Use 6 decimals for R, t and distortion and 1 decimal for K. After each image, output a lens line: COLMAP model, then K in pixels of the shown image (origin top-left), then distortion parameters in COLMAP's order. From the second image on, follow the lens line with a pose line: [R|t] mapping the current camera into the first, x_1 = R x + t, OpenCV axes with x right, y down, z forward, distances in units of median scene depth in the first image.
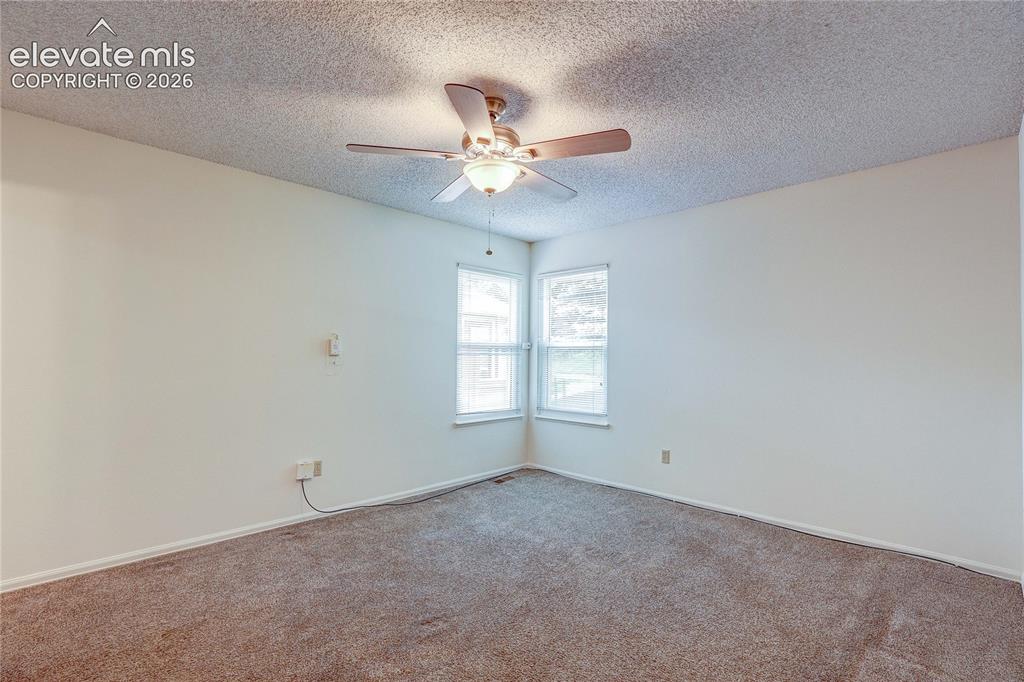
lens RADIAL K [[487.9, 0, 513.7], [0, 487.9, 347.2], [0, 0, 1]] dist [-0.000584, 0.000351]
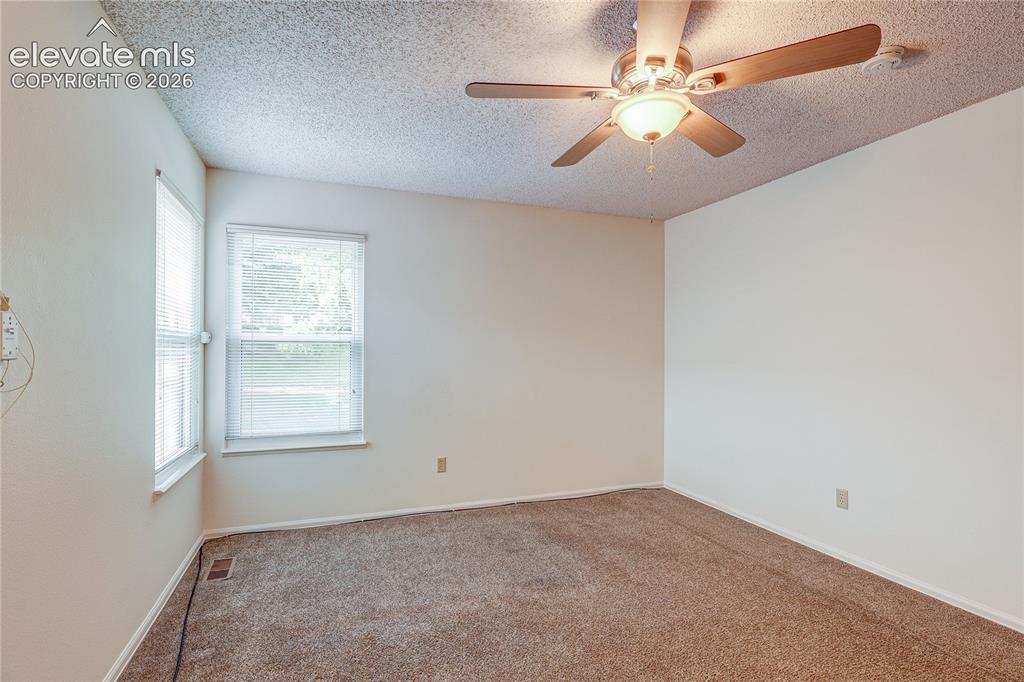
lens RADIAL K [[486.4, 0, 512.3], [0, 486.4, 358.6], [0, 0, 1]] dist [-0.001222, 0.000002]
pose [[0.414158, -0.008906, 0.910161, -0.421984], [-0.009814, 0.999850, 0.014249, 0.012401], [-0.910152, -0.014833, 0.414009, 0.477523]]
